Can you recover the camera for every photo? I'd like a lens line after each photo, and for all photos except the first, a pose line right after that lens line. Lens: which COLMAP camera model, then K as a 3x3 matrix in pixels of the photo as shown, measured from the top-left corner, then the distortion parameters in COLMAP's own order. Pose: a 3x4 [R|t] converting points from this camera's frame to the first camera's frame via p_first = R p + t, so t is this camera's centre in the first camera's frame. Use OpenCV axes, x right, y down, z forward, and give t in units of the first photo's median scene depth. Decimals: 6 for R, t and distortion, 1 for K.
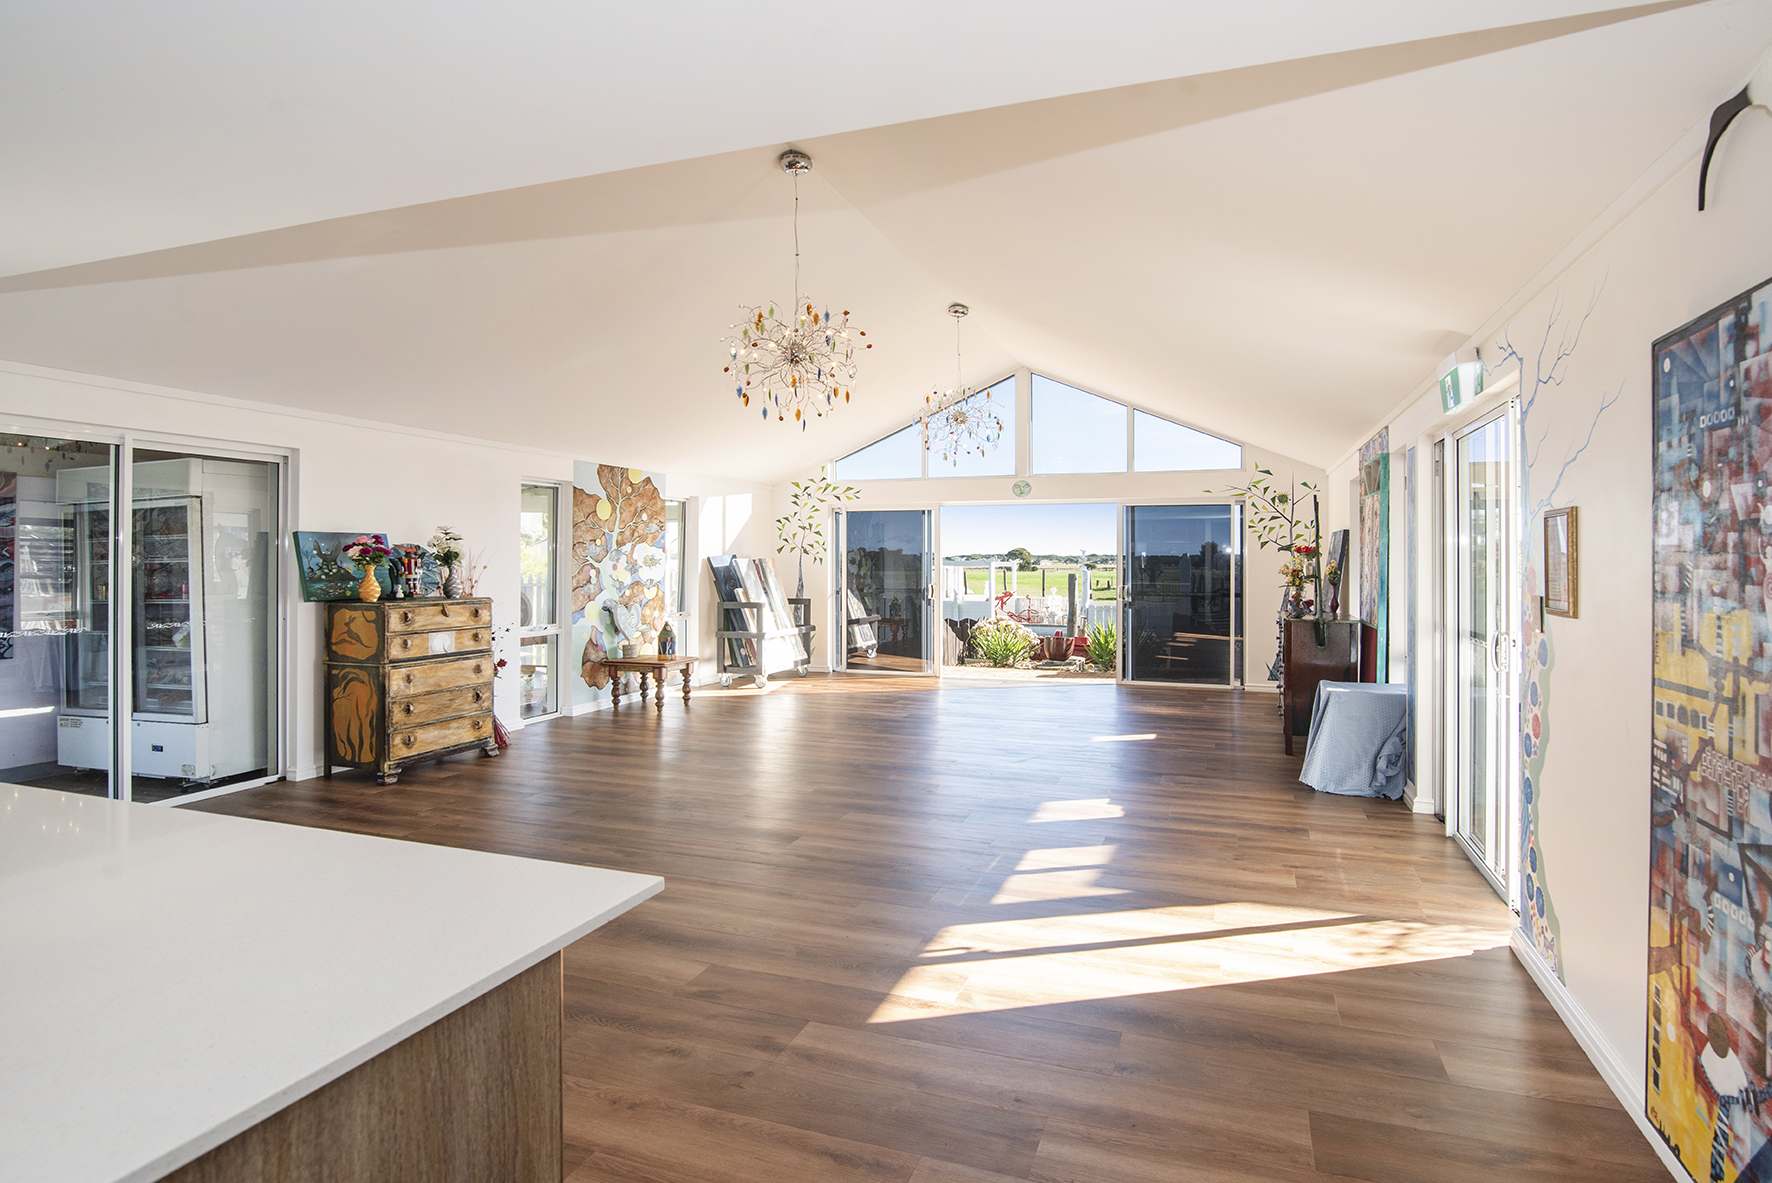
lens RADIAL K [[910.0, 0, 888.9], [0, 910.0, 577.0], [0, 0, 1]] dist [-0.000604, -0.000137]
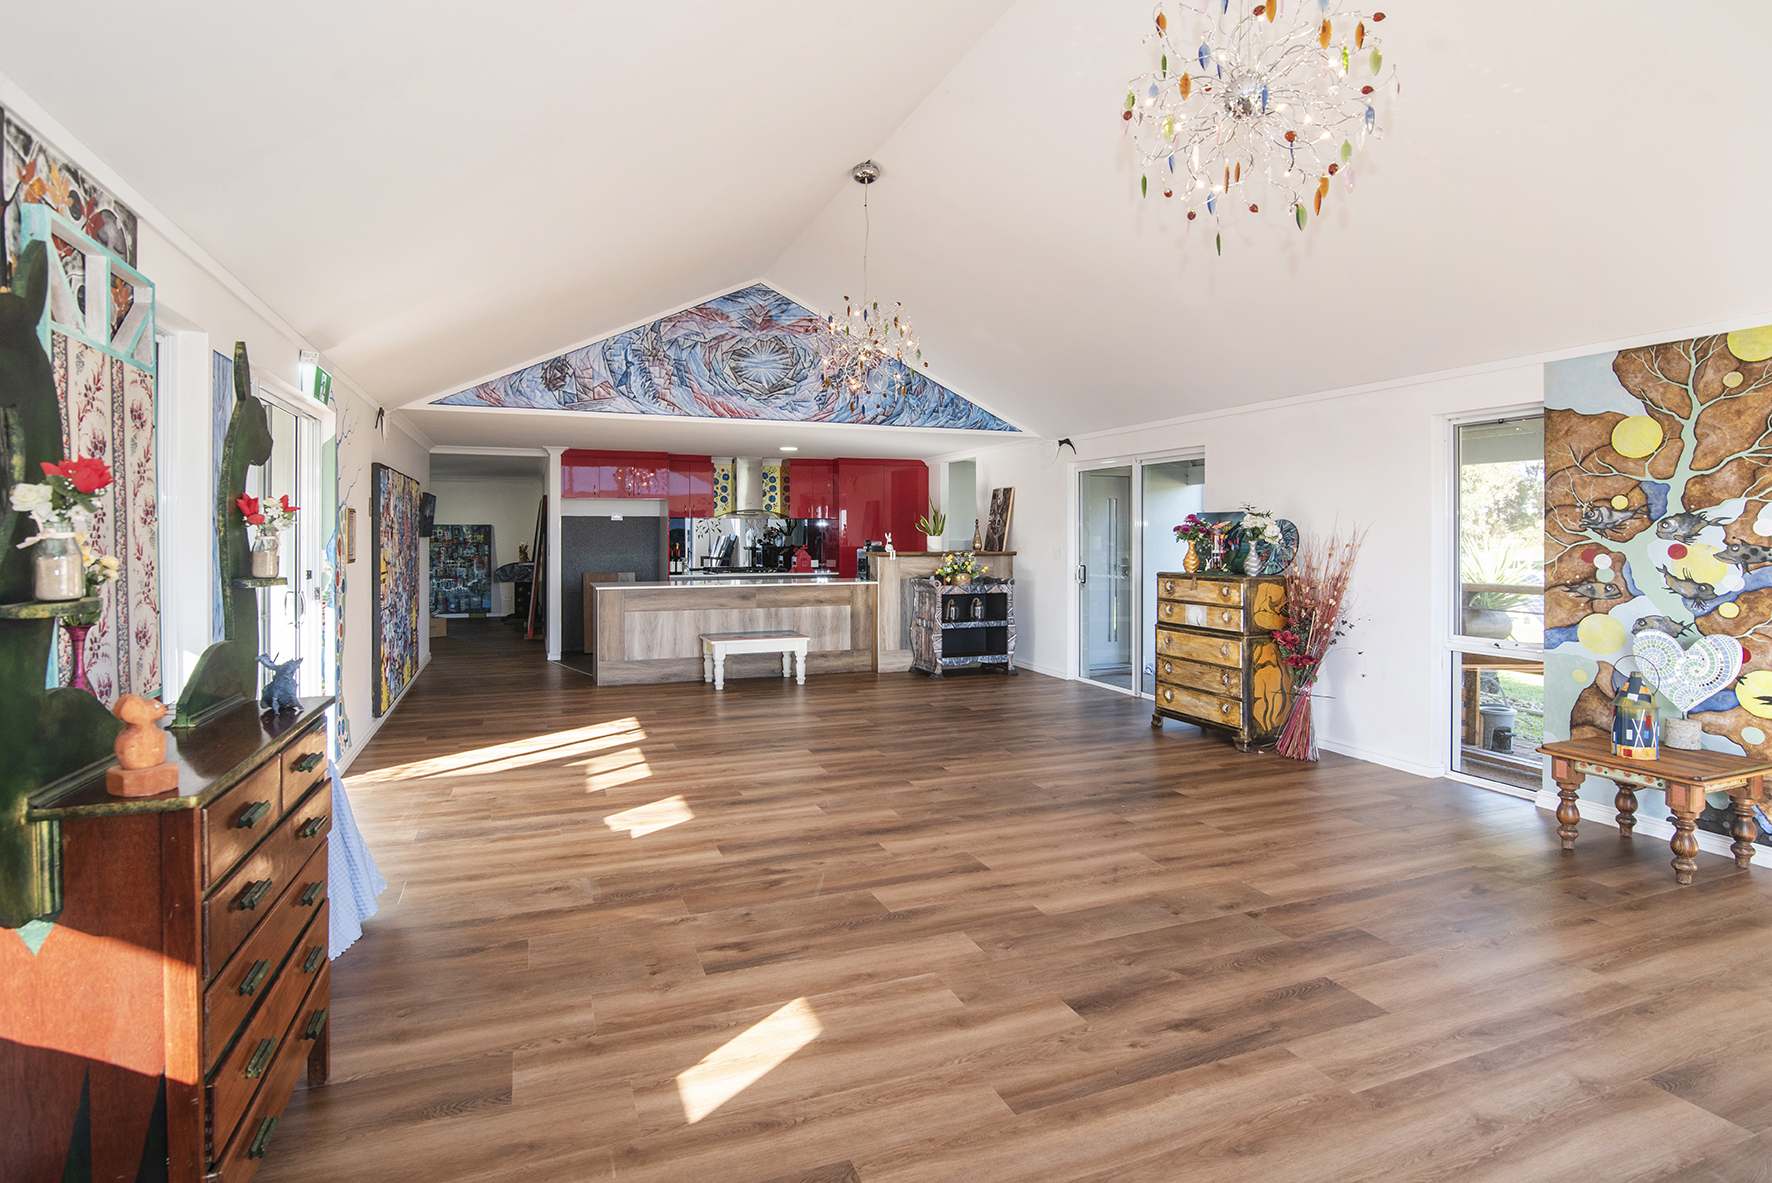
lens RADIAL K [[910.0, 0, 899.5], [0, 910.0, 537.8], [0, 0, 1]] dist [-0.000604, -0.000137]
pose [[-0.746627, 0.005052, -0.665223, 0.327793], [-0.009096, 0.999800, 0.017803, -0.023366], [0.665180, 0.019343, -0.746432, 1.101953]]
